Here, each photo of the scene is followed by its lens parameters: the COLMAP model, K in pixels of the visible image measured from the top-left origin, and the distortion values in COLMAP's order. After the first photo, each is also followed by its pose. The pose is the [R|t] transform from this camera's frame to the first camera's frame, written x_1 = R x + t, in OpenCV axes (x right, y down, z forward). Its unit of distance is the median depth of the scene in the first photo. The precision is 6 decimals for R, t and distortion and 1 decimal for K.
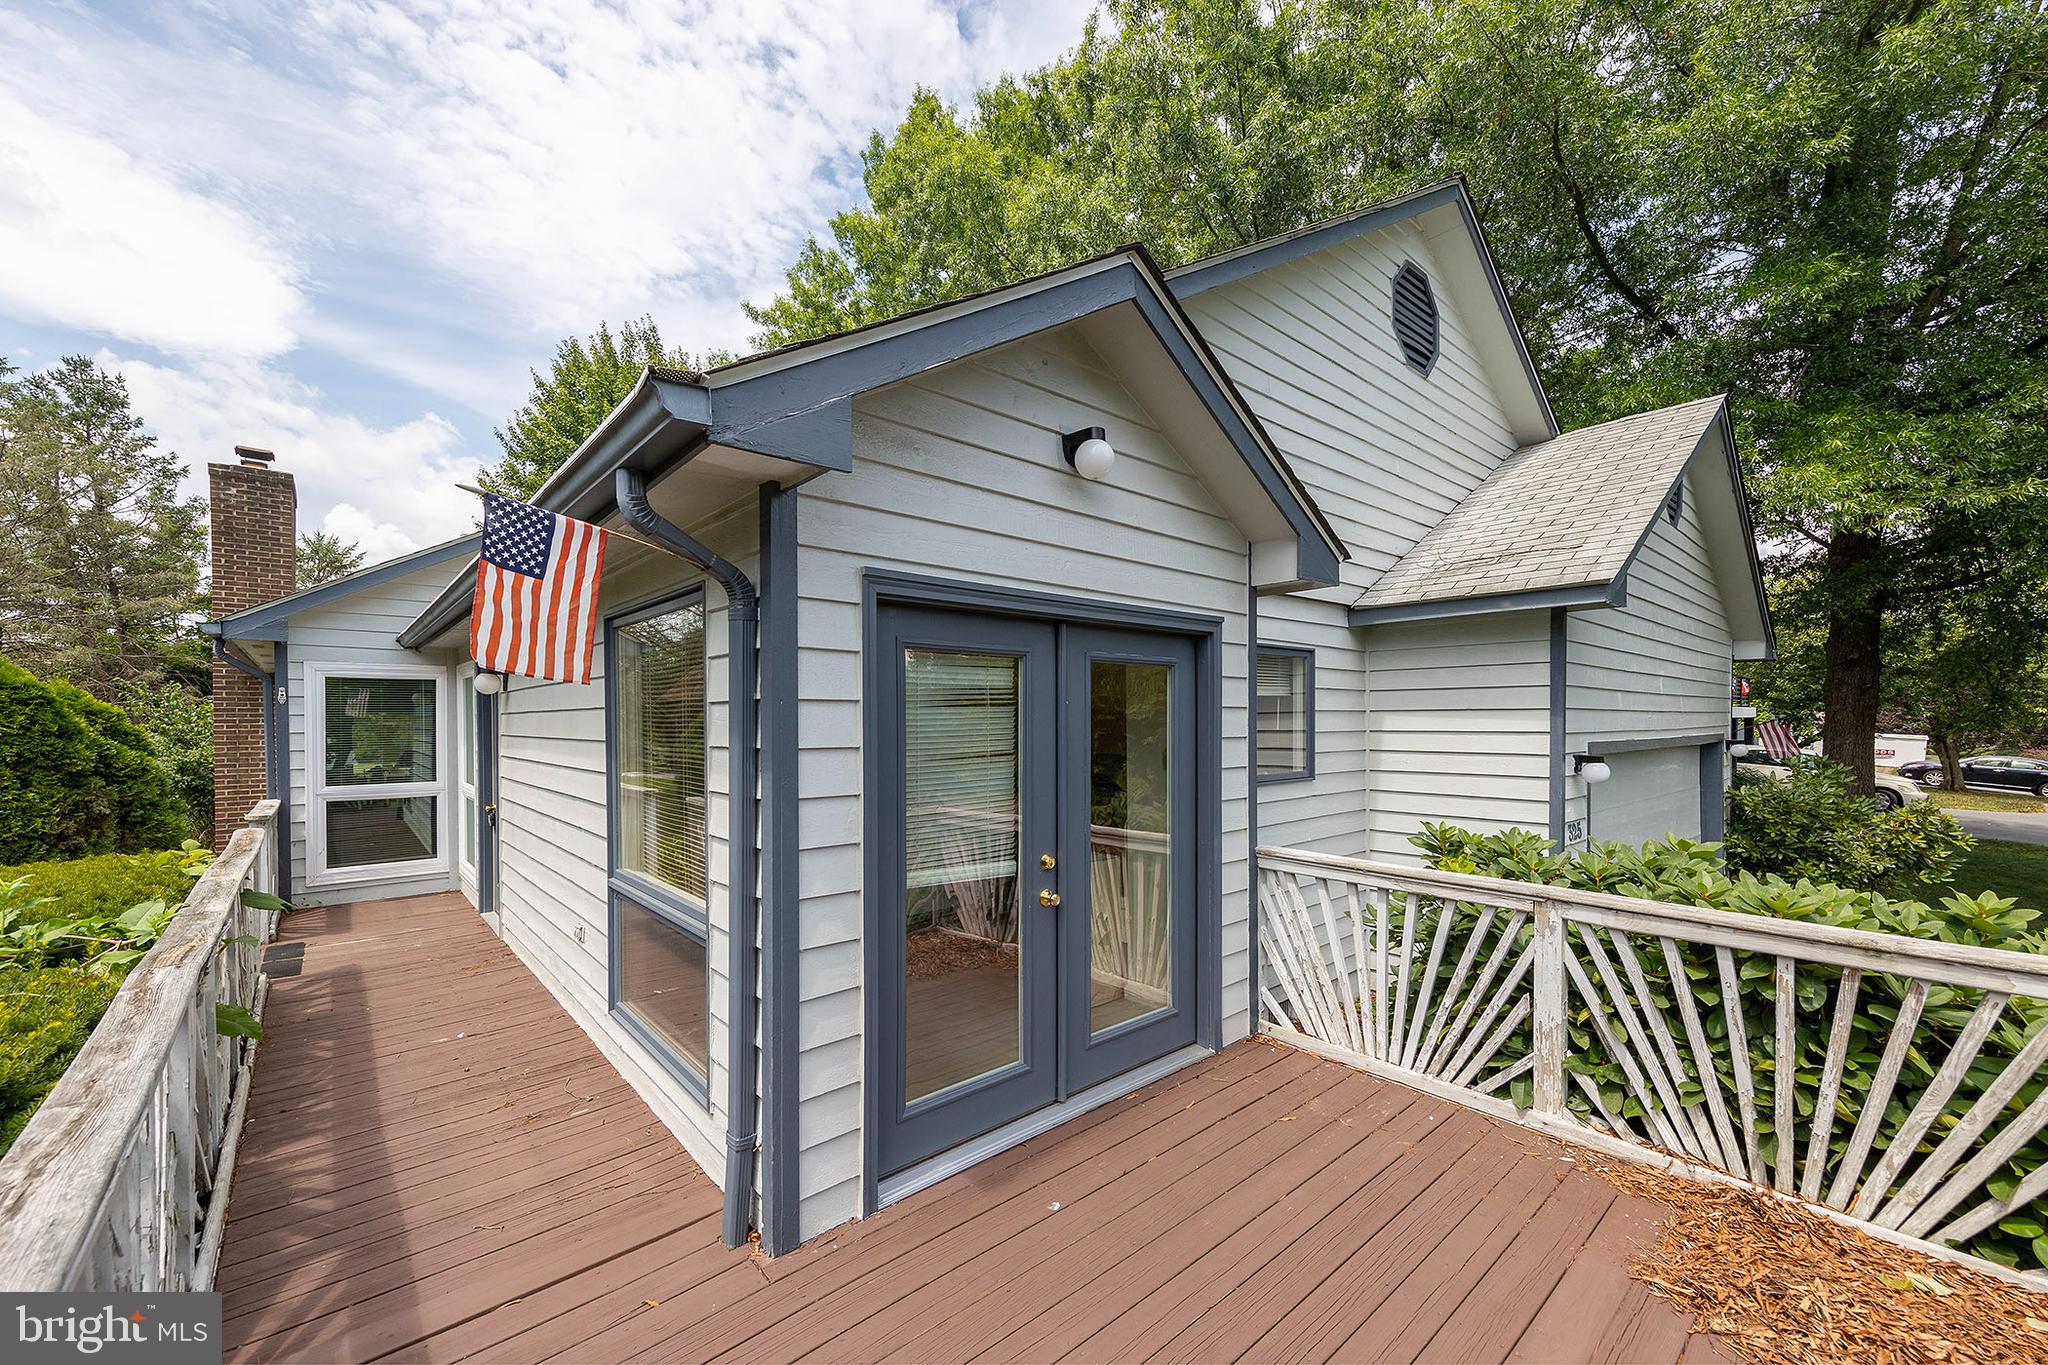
lens RADIAL K [[798.3, 0, 988.8], [0, 798.3, 683.3], [0, 0, 1]] dist [0.002170, 0.001211]
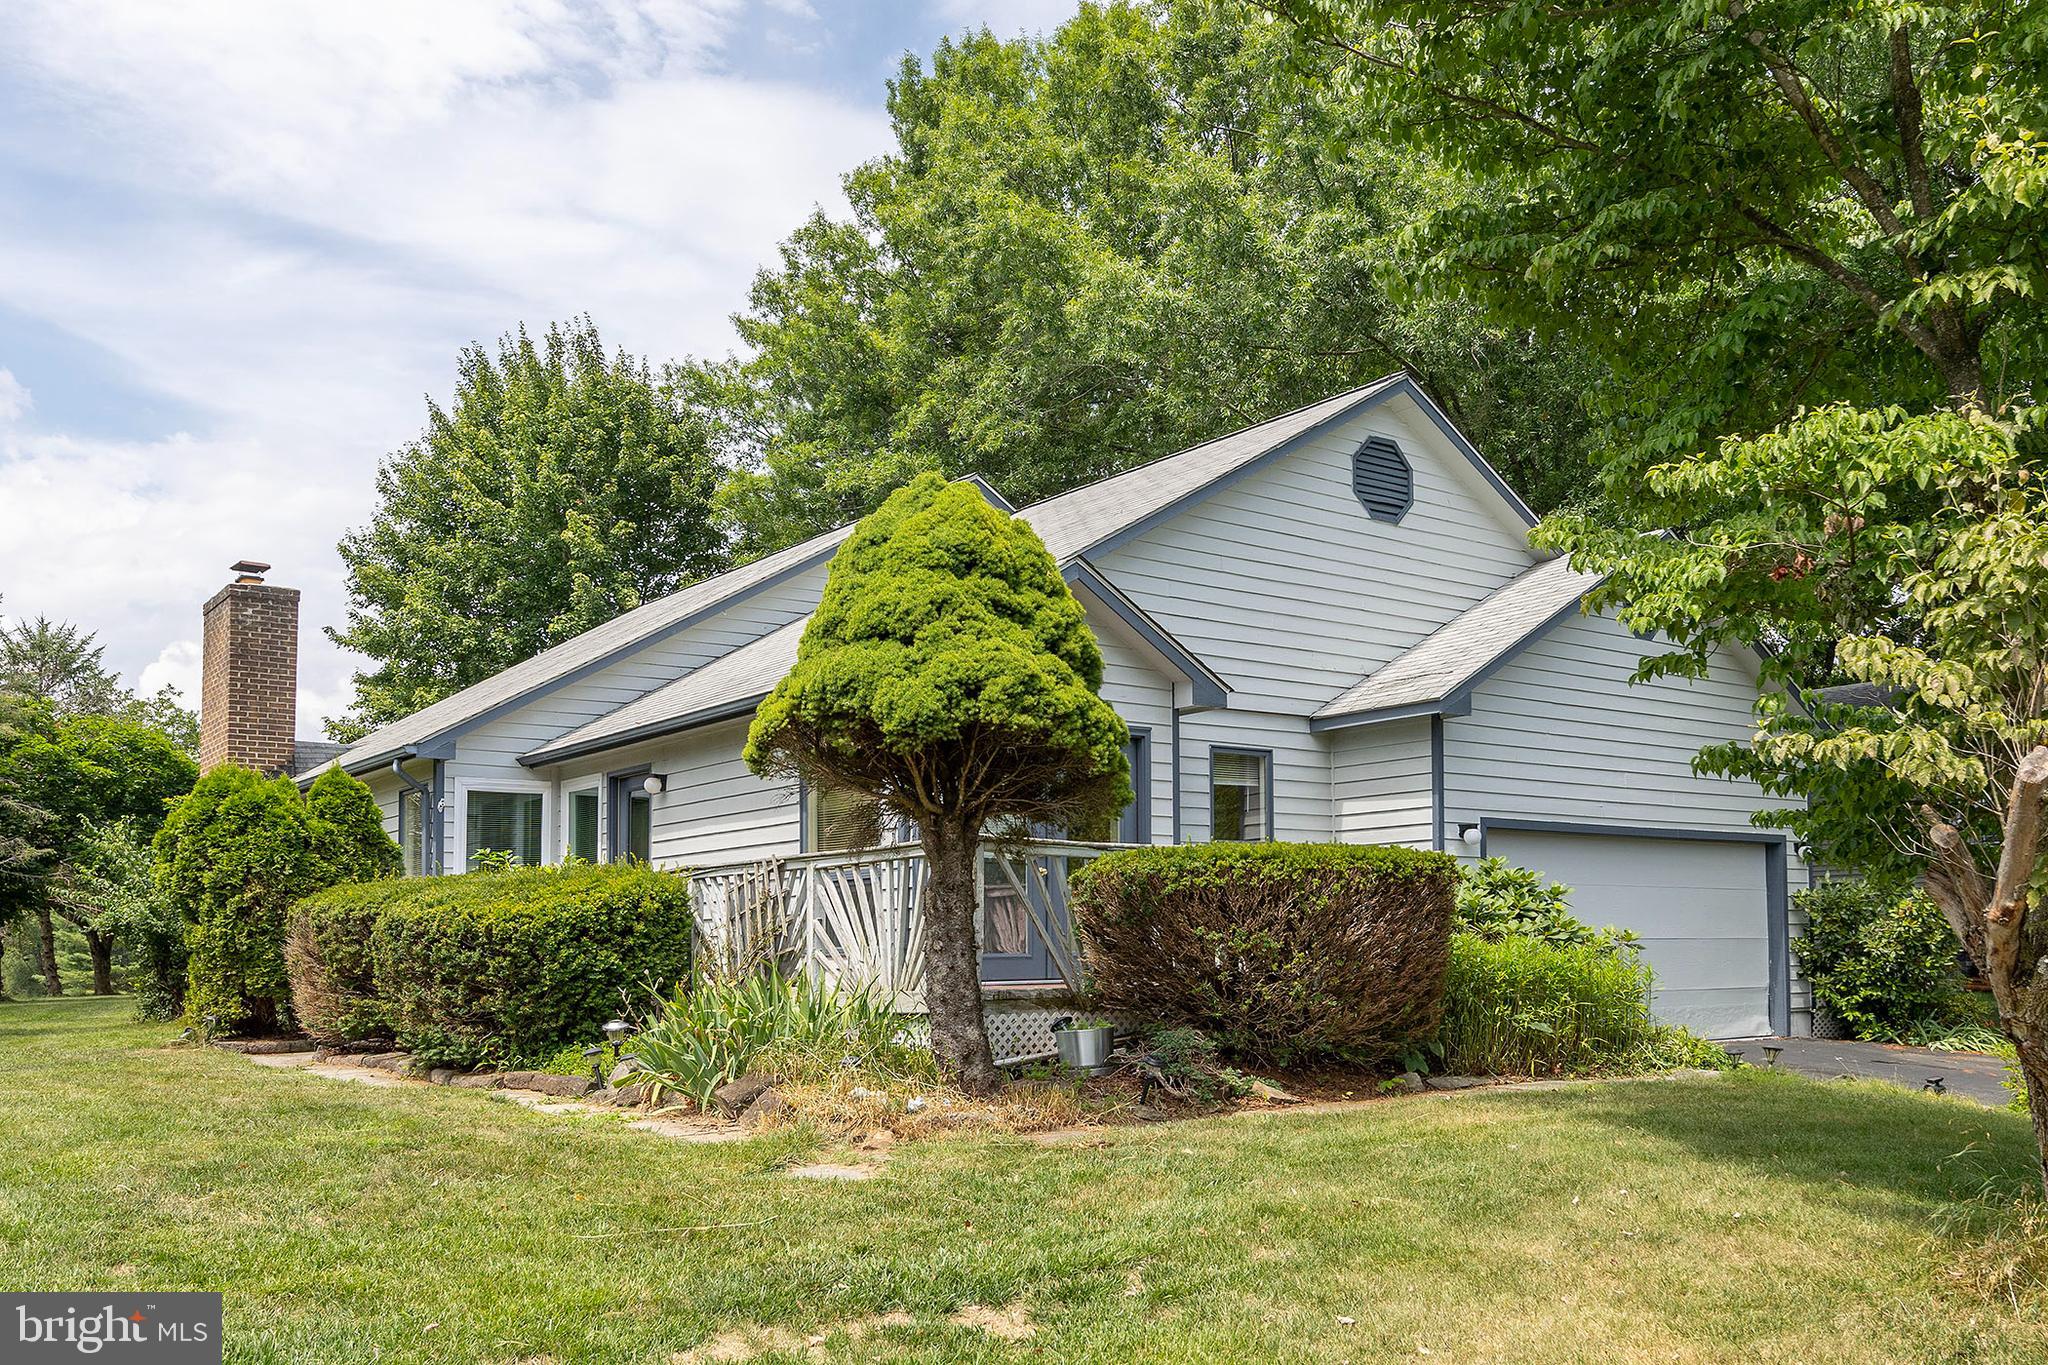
lens RADIAL K [[1527.6, 0, 1036.6], [0, 1527.6, 770.8], [0, 0, 1]] dist [0.002821, -0.001098]
pose [[0.998827, -0.015222, -0.045956, 0.132067], [0.012515, 0.998202, -0.058616, 0.134770], [0.046766, 0.057972, 0.997222, -1.538392]]
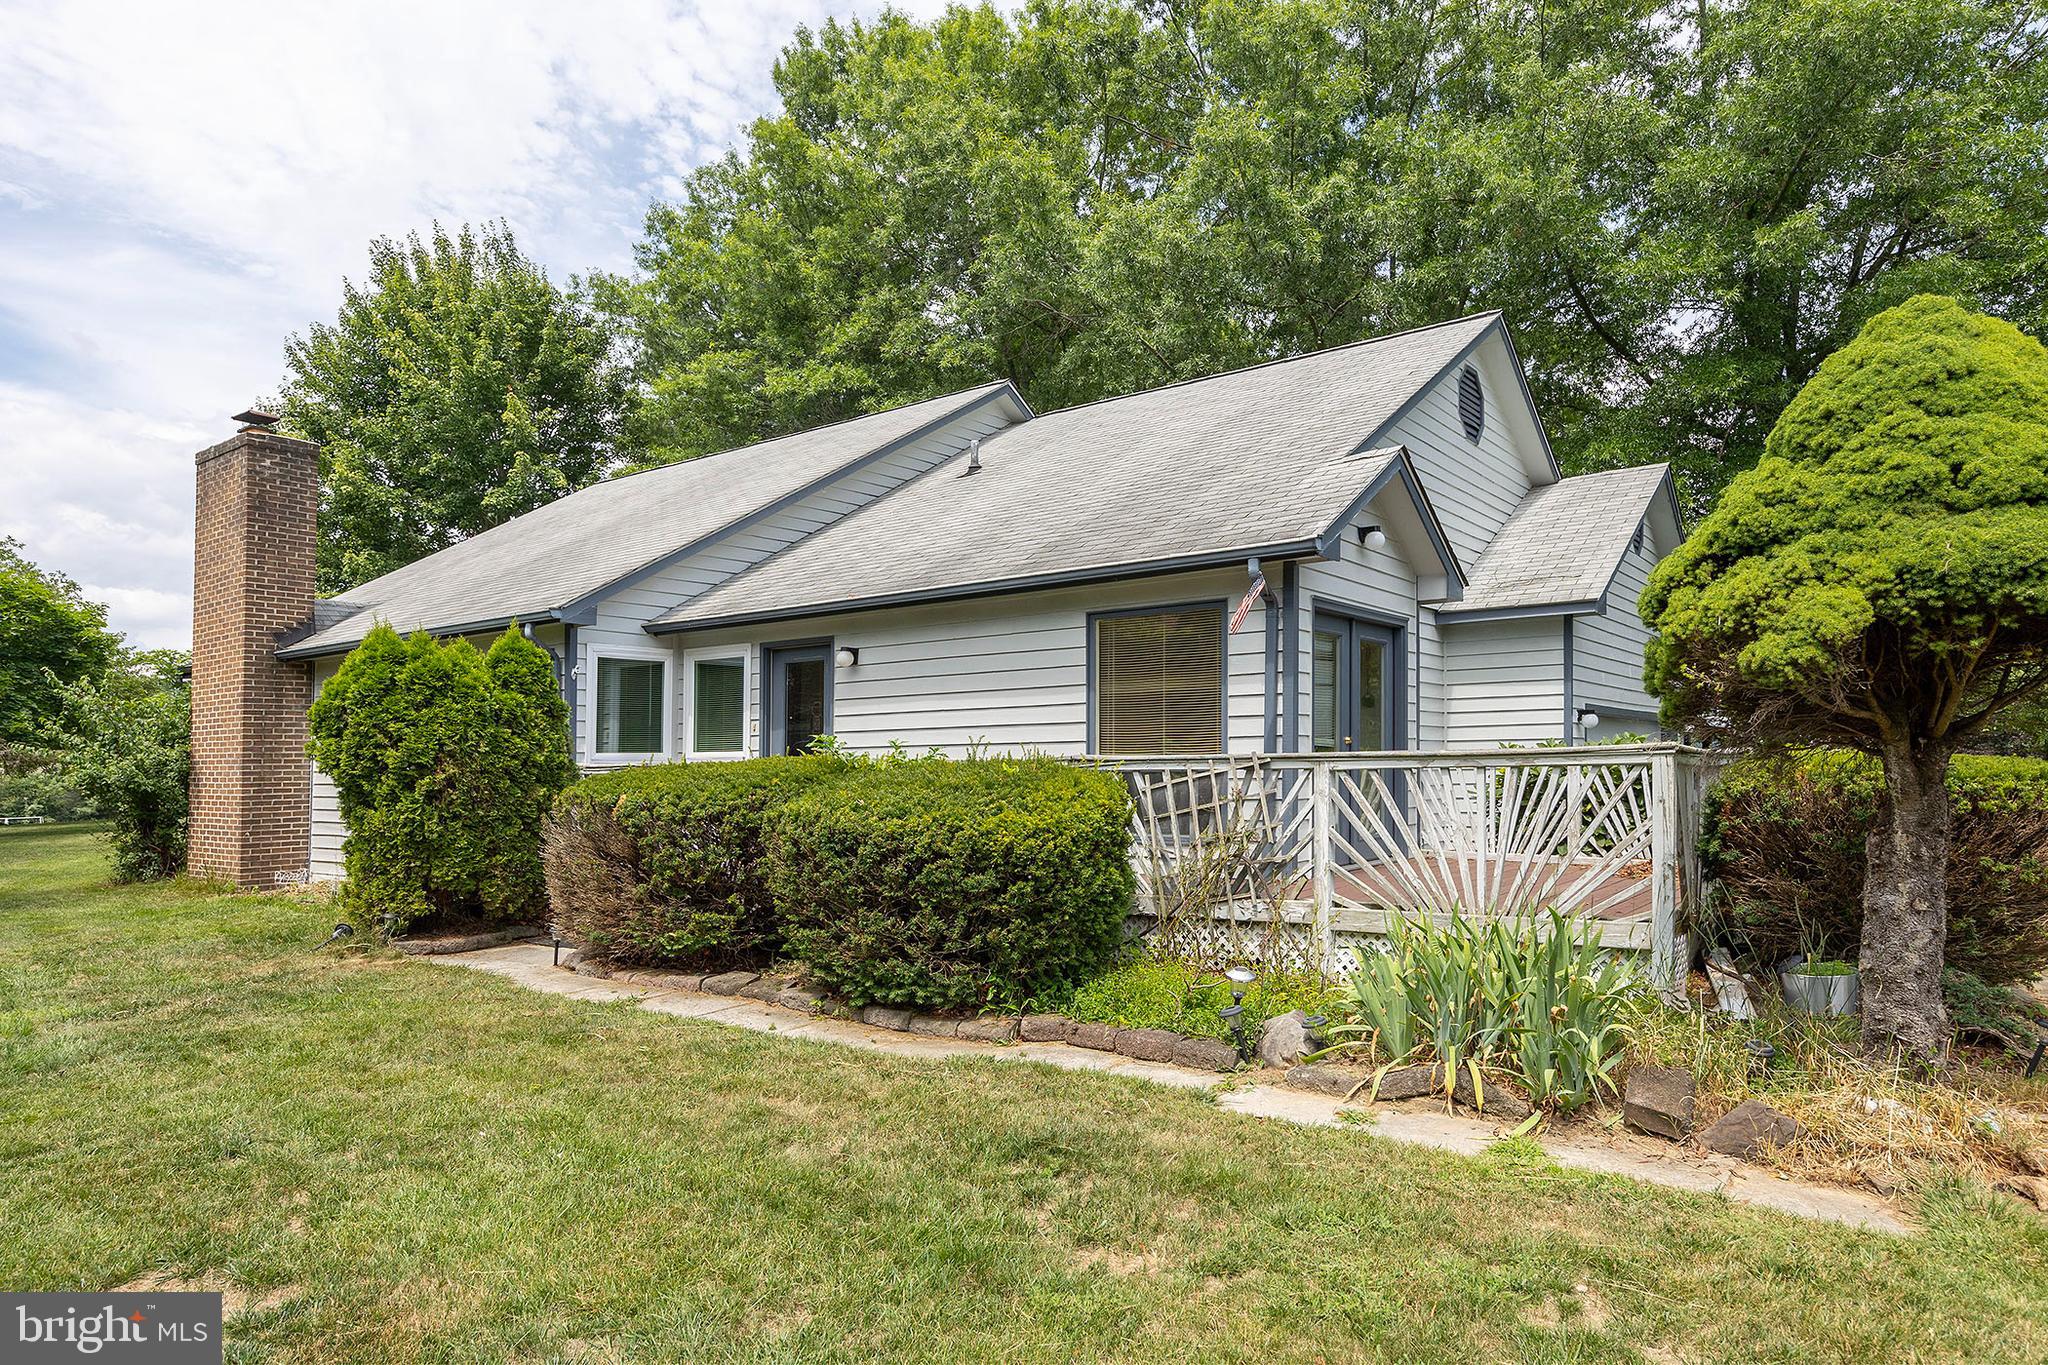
lens RADIAL K [[1131.6, 0, 1022.7], [0, 1131.6, 679.2], [0, 0, 1]] dist [0.006098, -0.000681]
pose [[0.981488, 0.004615, 0.191471, -0.705981], [-0.000398, 0.999757, -0.022057, 0.075394], [-0.191526, 0.021573, 0.981250, -0.901022]]
